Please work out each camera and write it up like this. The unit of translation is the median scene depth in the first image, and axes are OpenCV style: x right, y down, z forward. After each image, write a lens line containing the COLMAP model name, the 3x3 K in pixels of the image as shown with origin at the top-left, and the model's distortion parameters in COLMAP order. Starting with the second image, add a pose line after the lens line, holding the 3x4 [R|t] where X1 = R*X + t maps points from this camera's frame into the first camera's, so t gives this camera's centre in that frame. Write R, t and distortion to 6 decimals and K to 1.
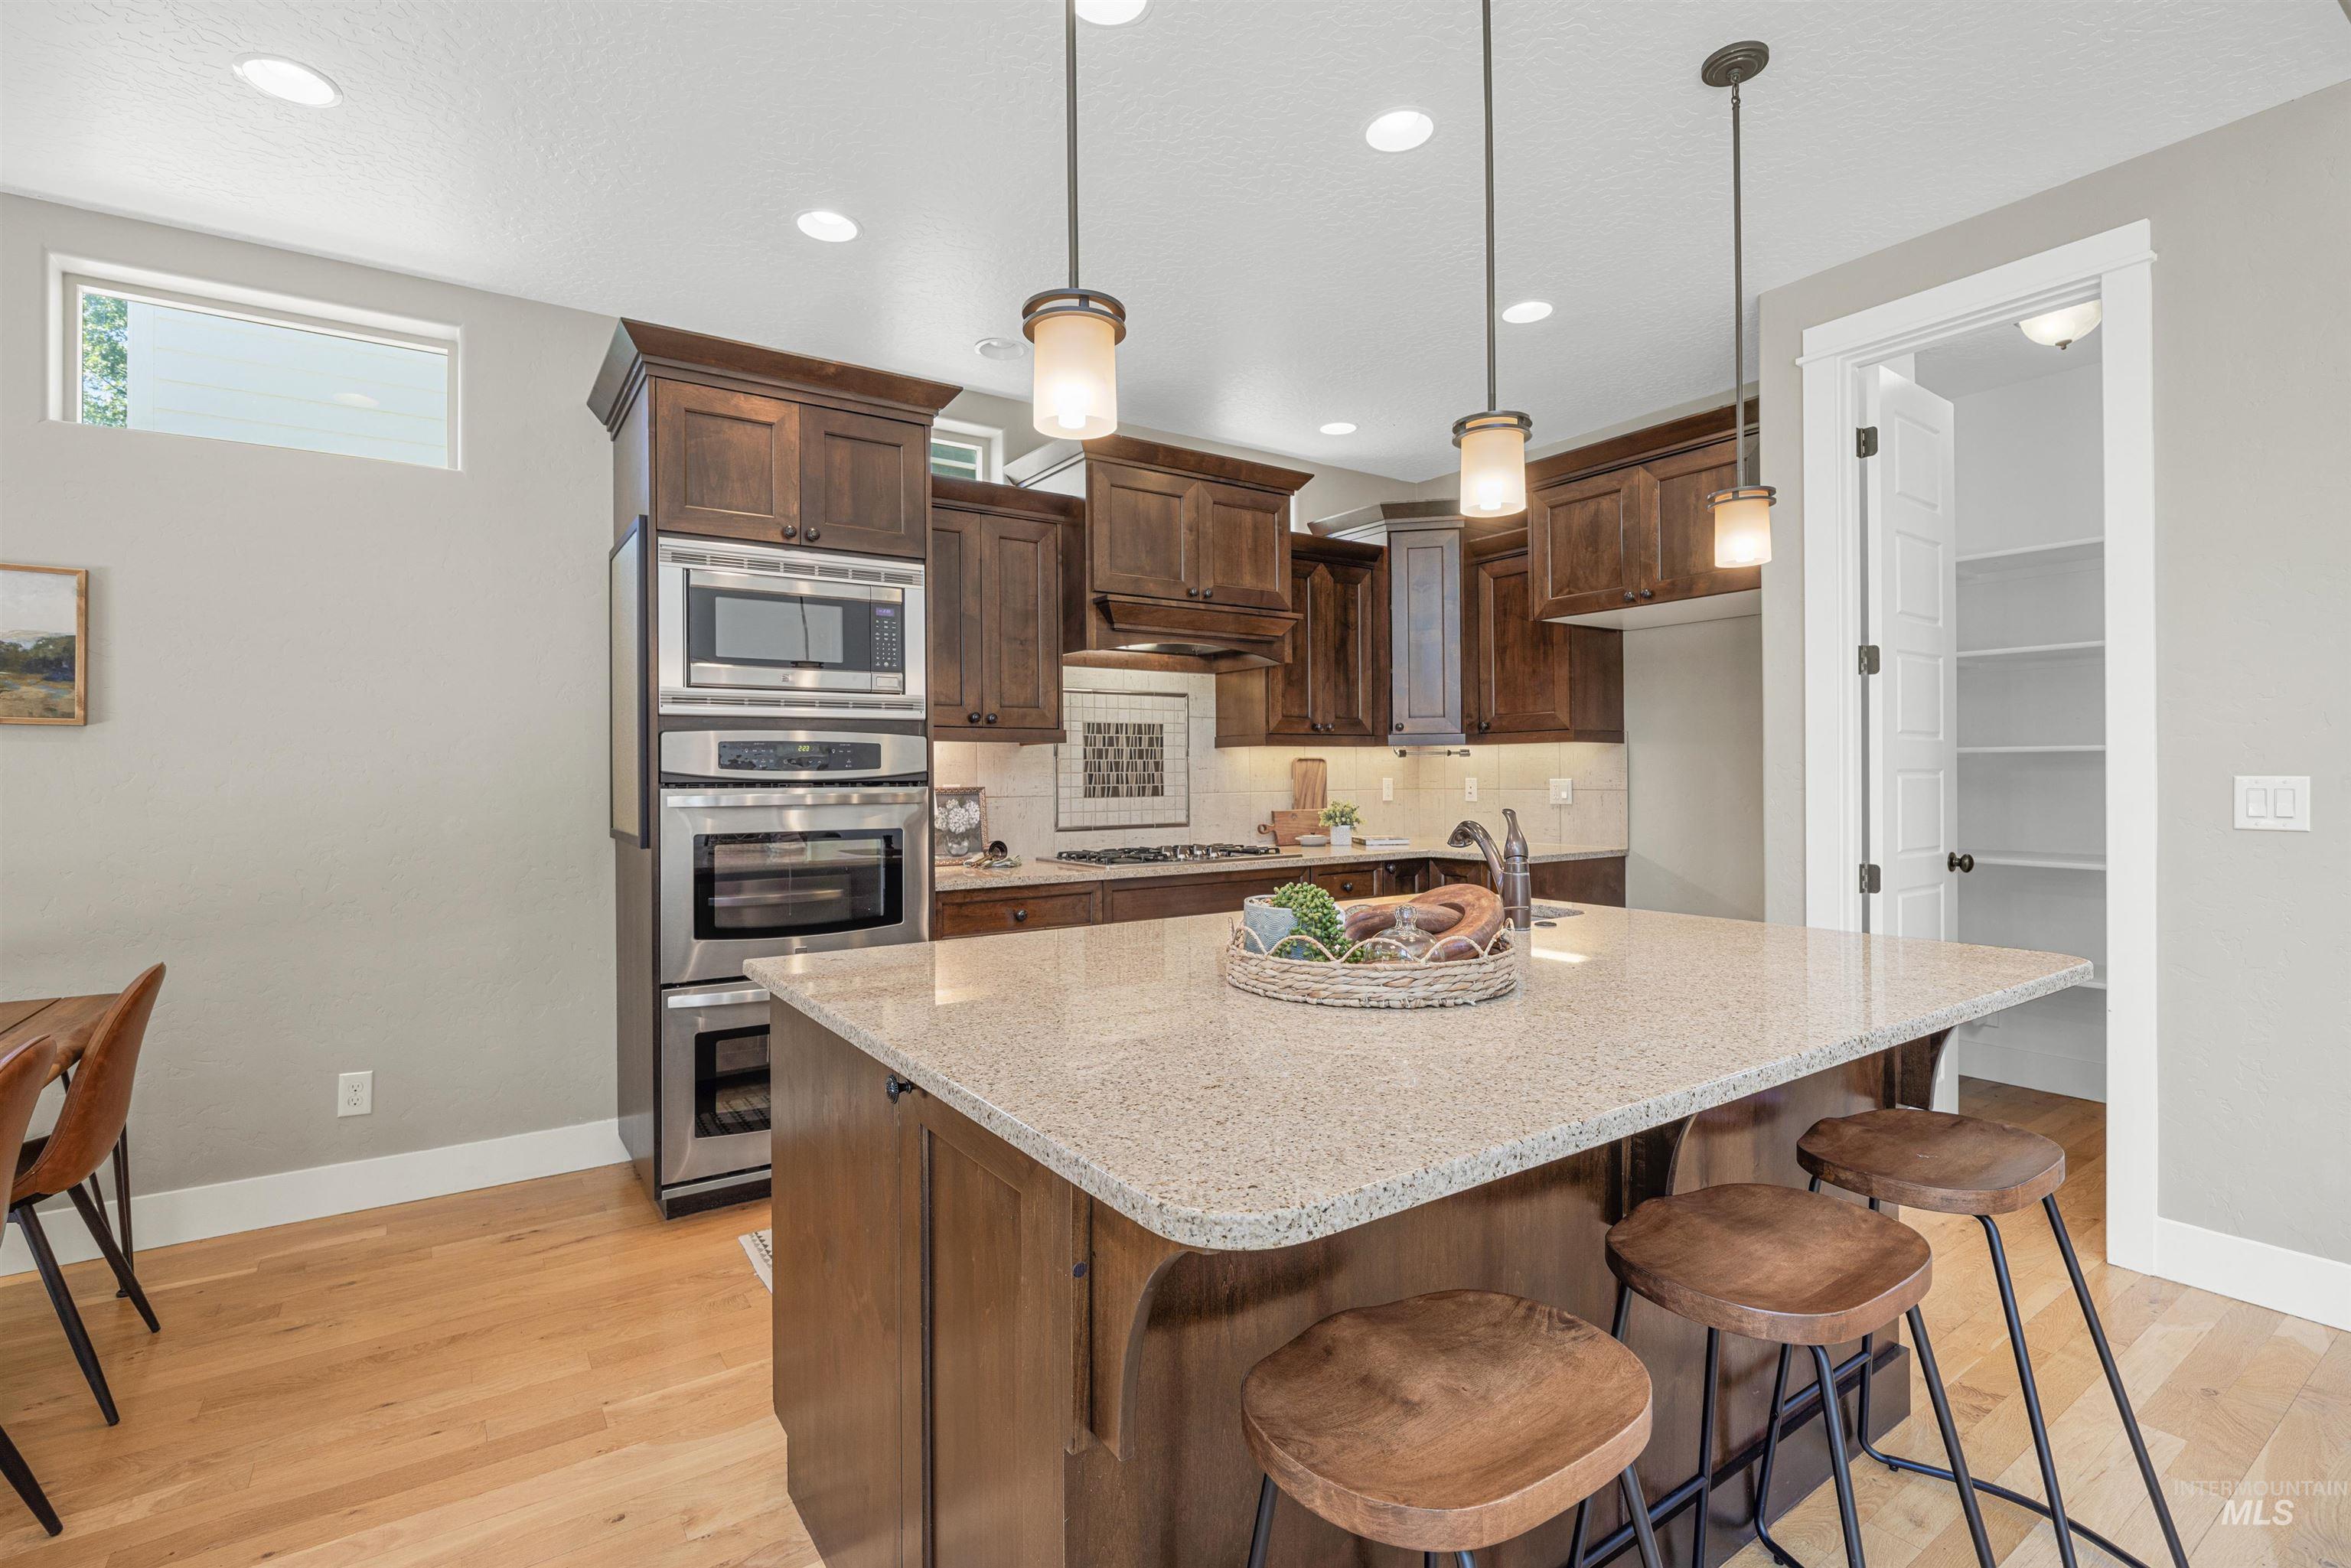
lens RADIAL K [[1076.0, 0, 1170.1], [0, 1076.0, 769.4], [0, 0, 1]] dist [-0.005535, -0.000449]
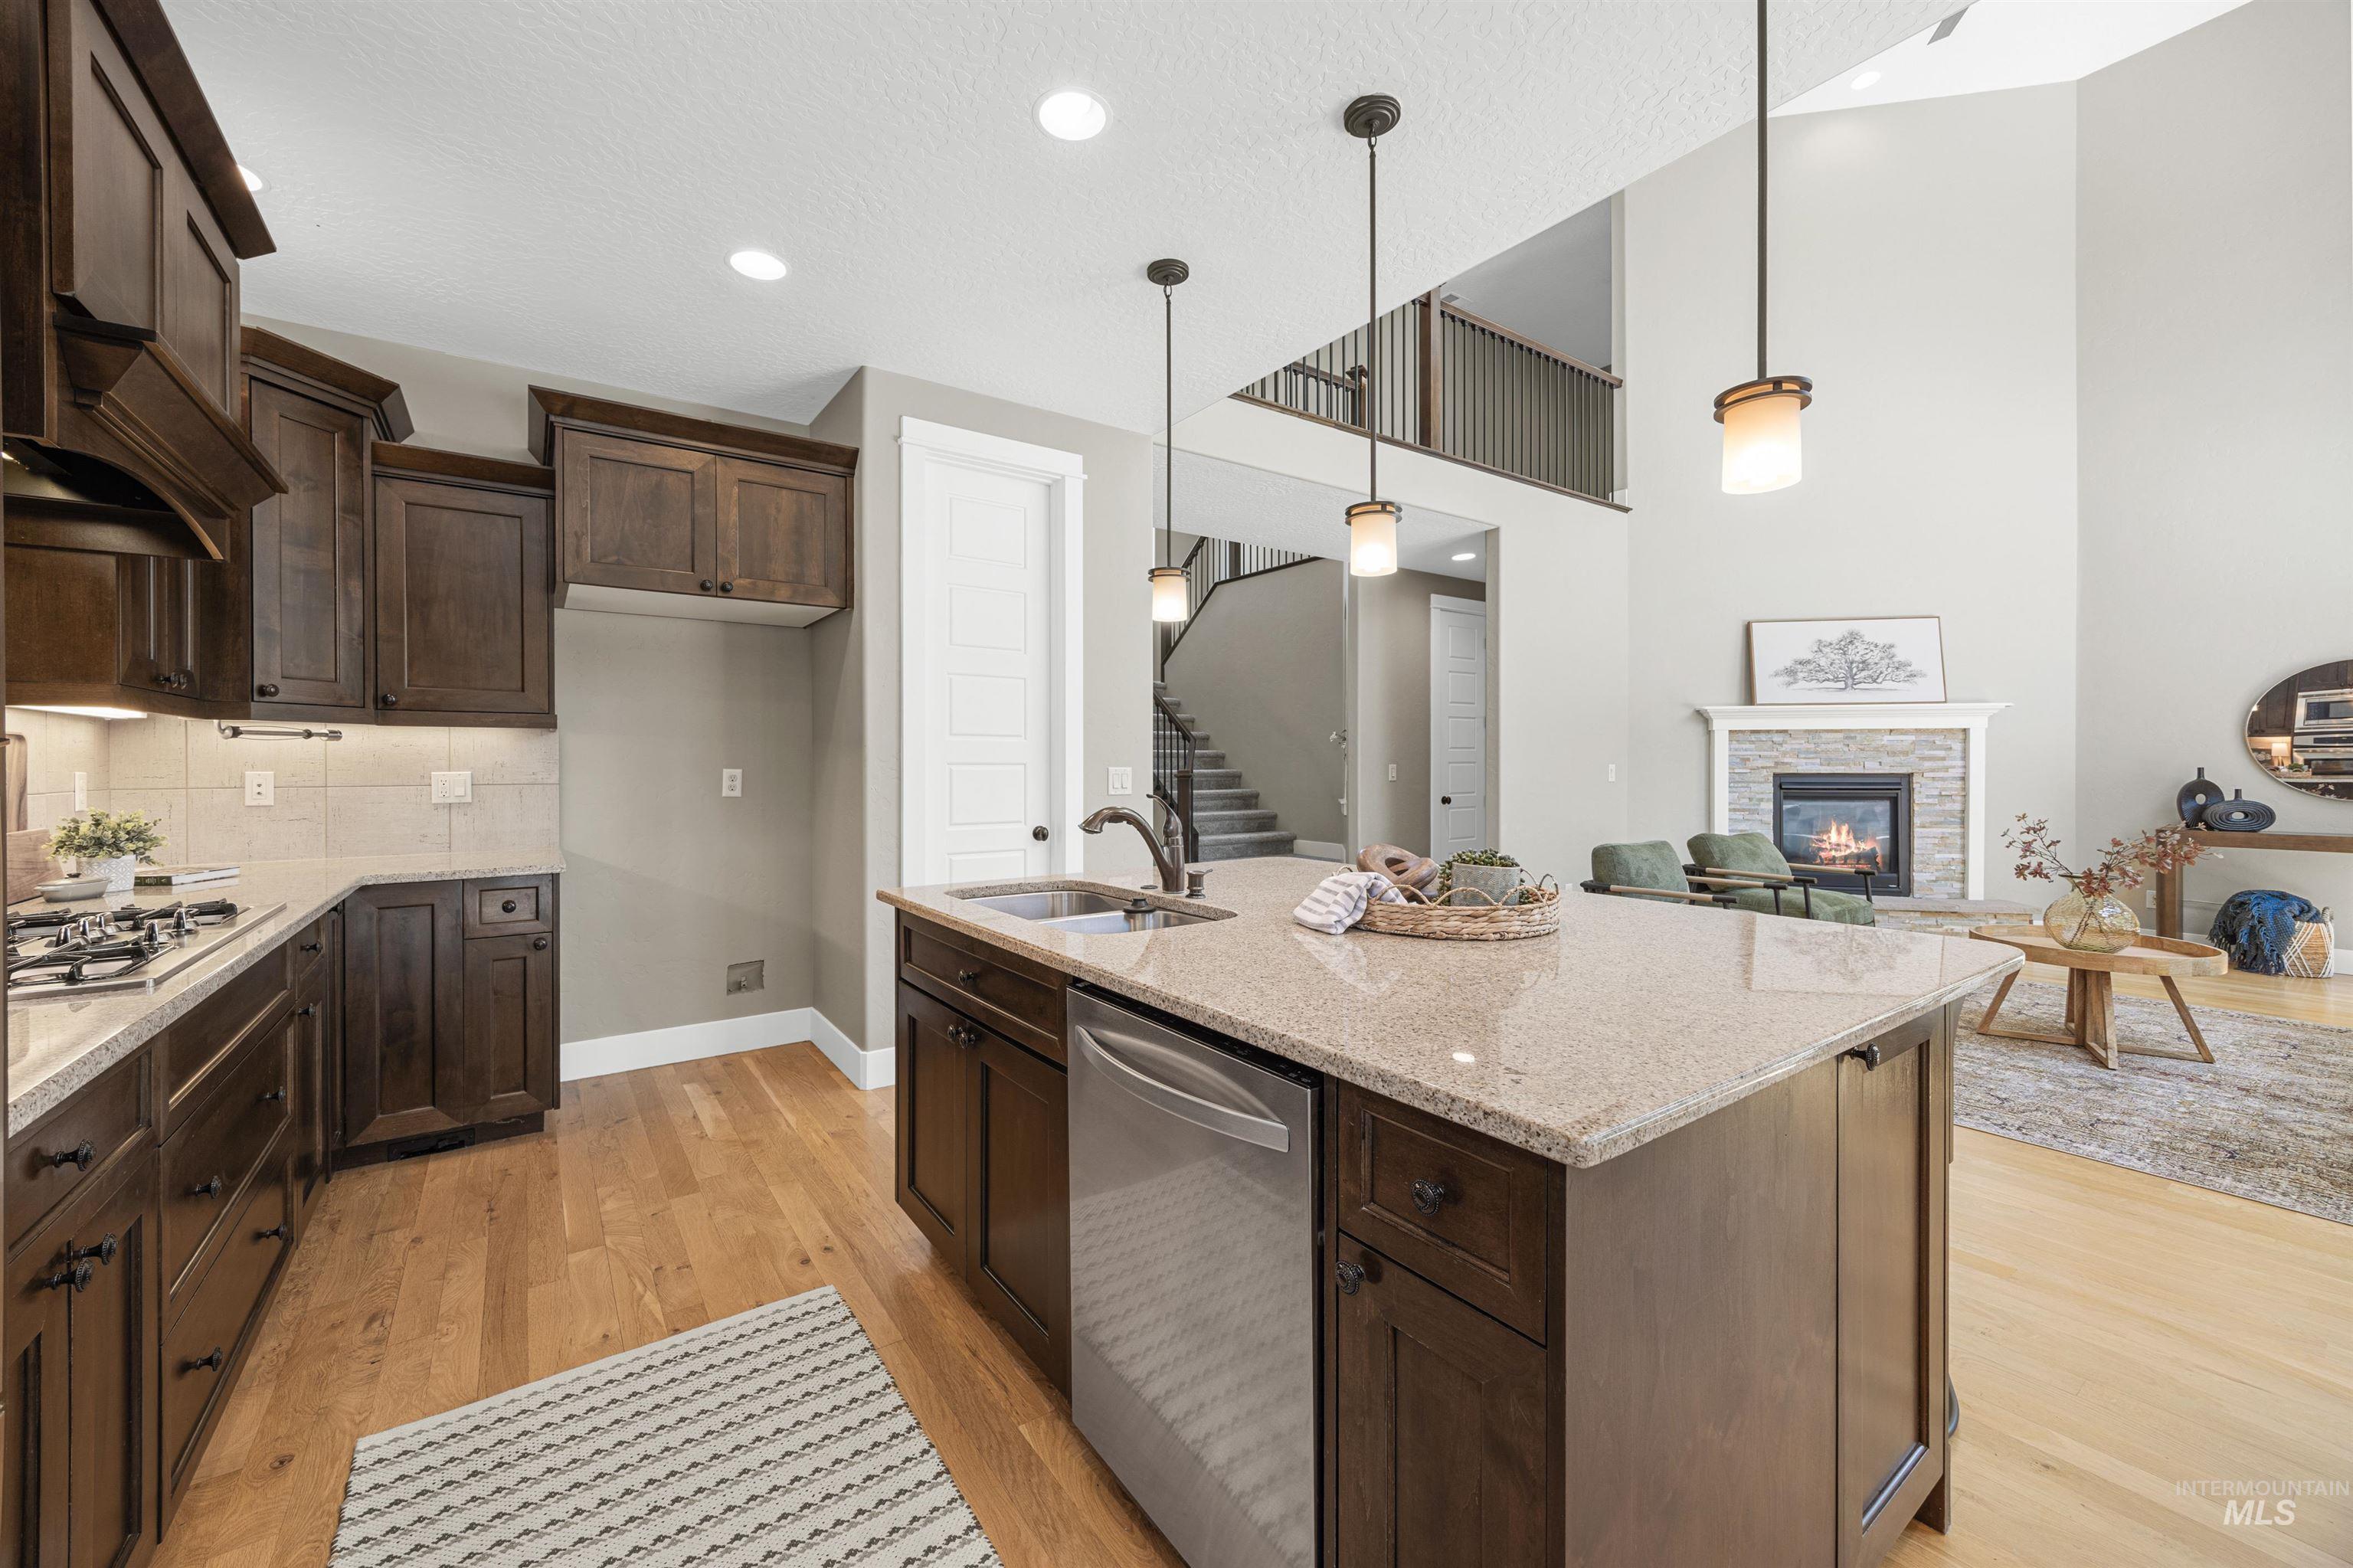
lens RADIAL K [[903.6, 0, 1146.6], [0, 903.6, 766.6], [0, 0, 1]] dist [0.001387, 0.000106]
pose [[-0.003569, 0.003041, 0.999989, -0.384892], [-0.001934, 0.999993, -0.003048, 0.007021], [-0.999992, -0.001945, -0.003563, 0.574737]]
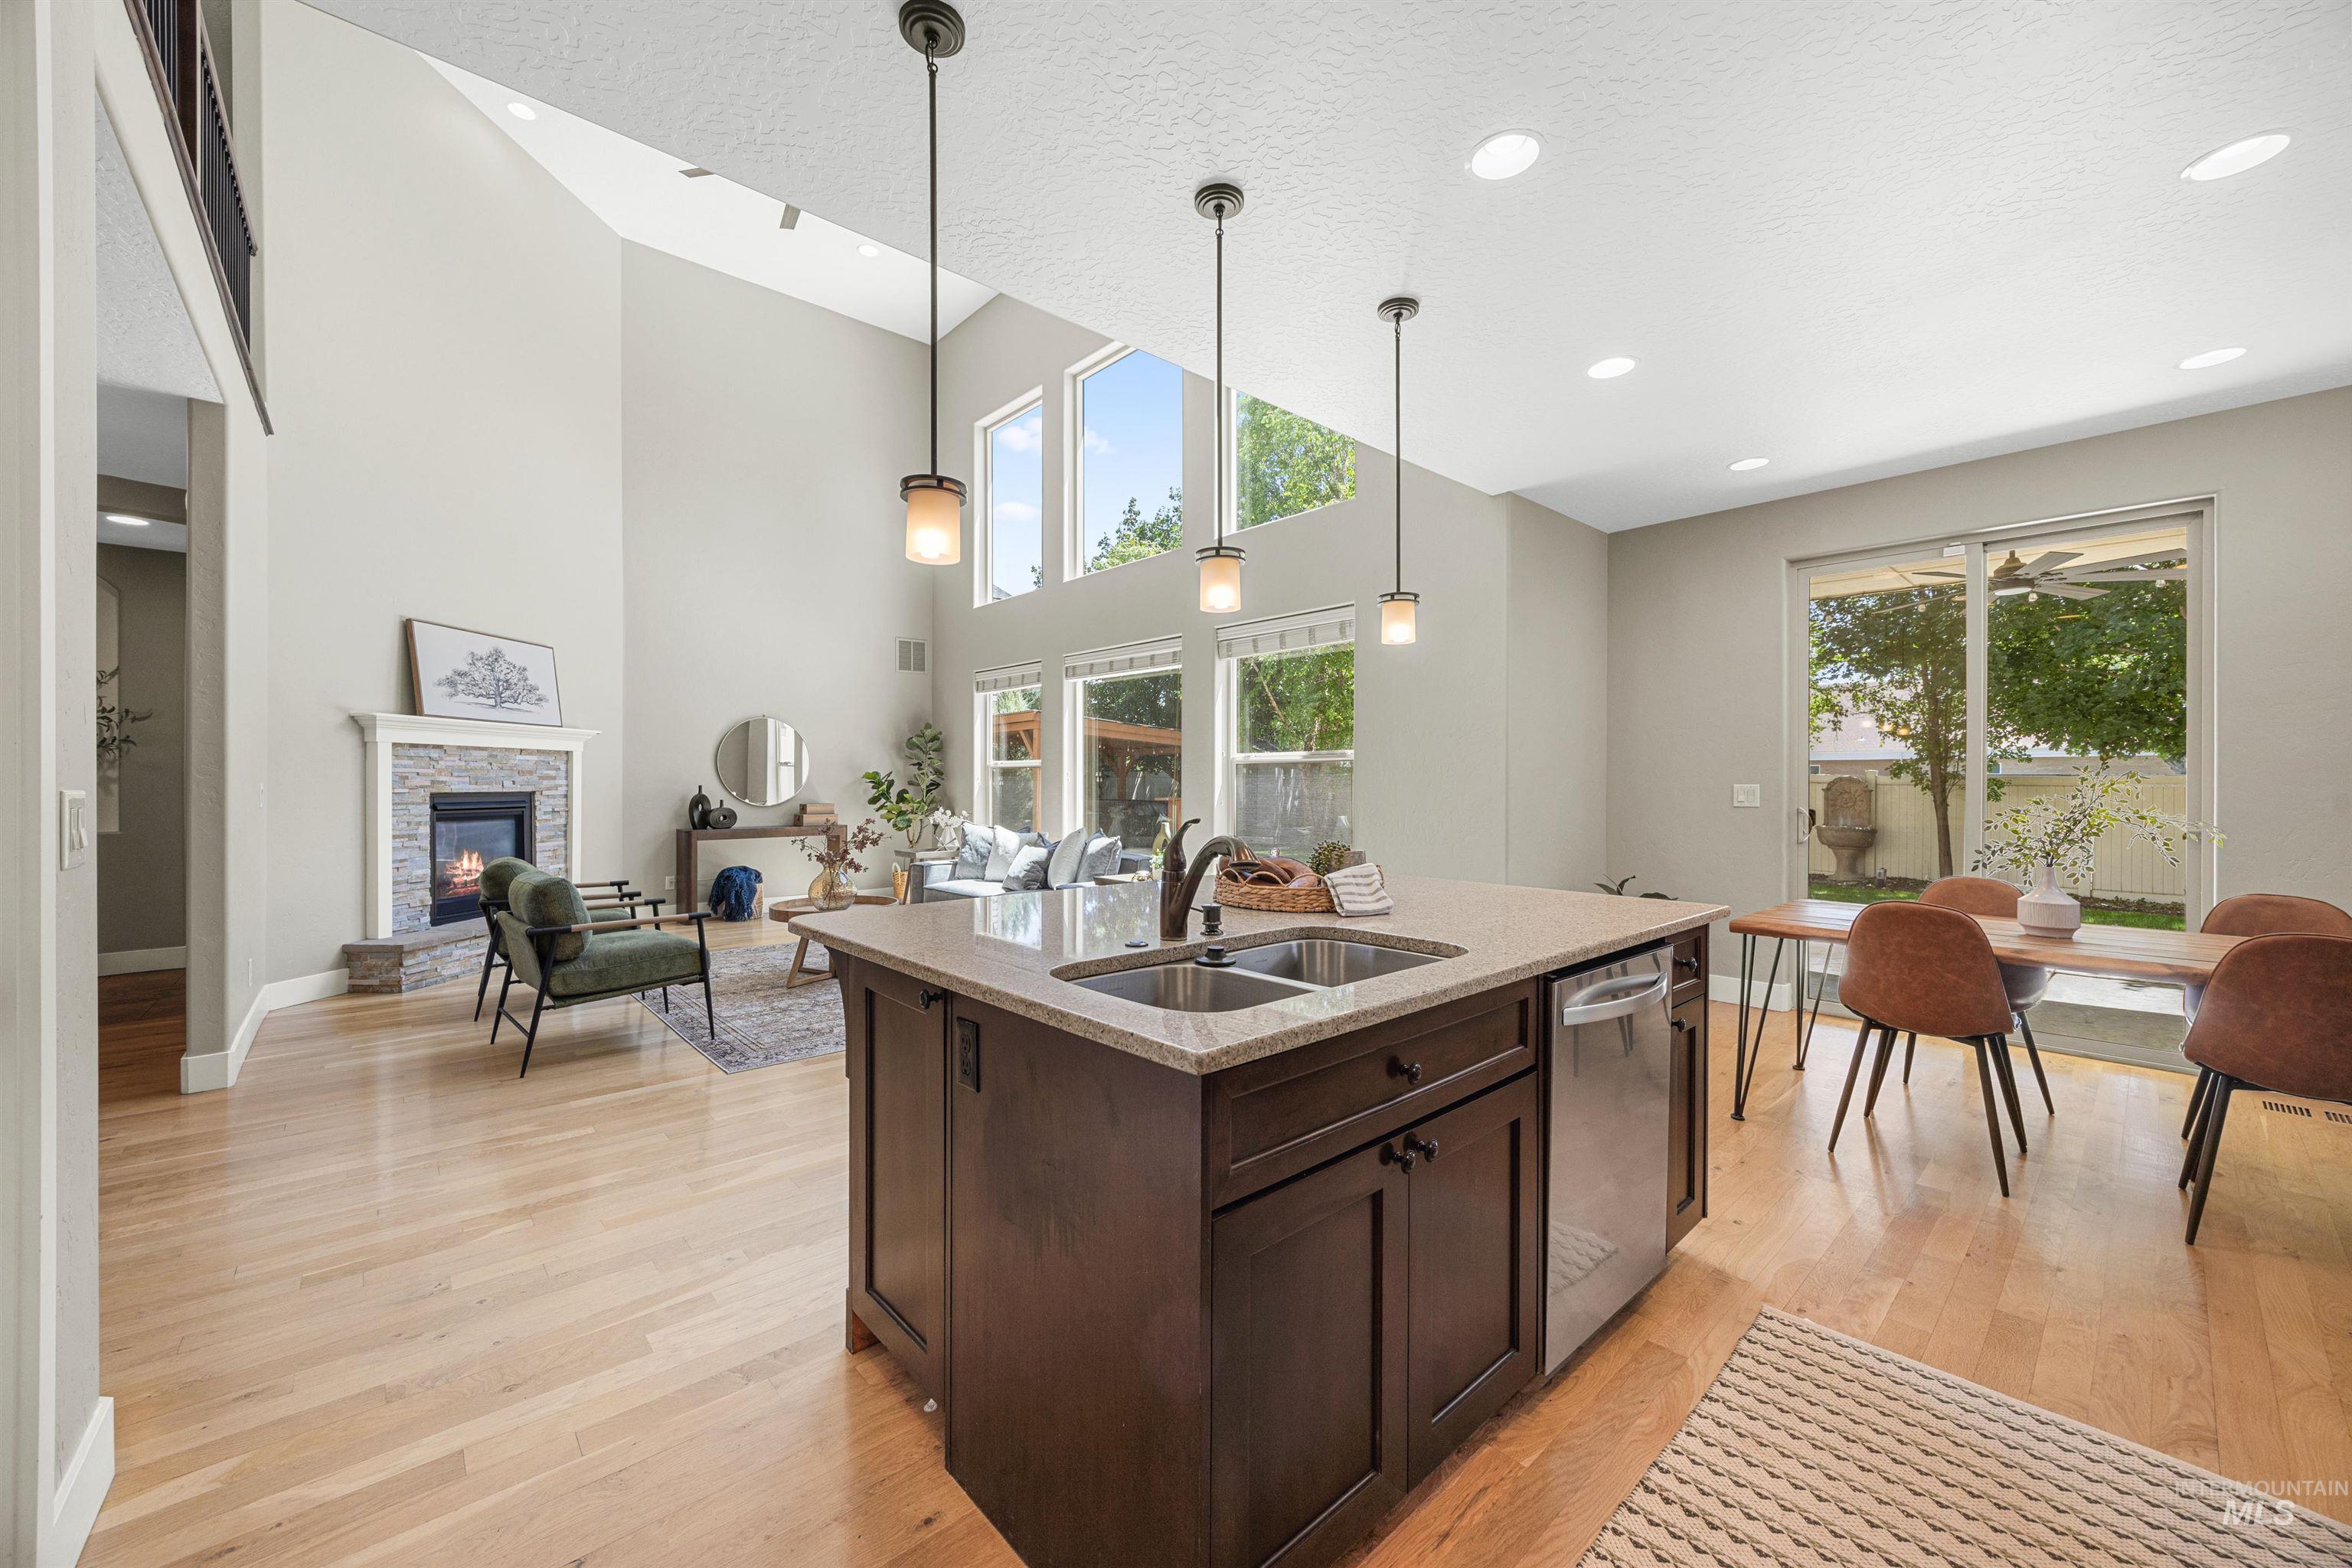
lens RADIAL K [[889.8, 0, 1167.3], [0, 889.8, 782.4], [0, 0, 1]] dist [-0.000330, 0.000026]
pose [[-0.991950, 0.005860, -0.126495, 0.238653], [0.006227, 0.999977, -0.002507, 0.005491], [0.126477, -0.003274, -0.991964, 1.004592]]
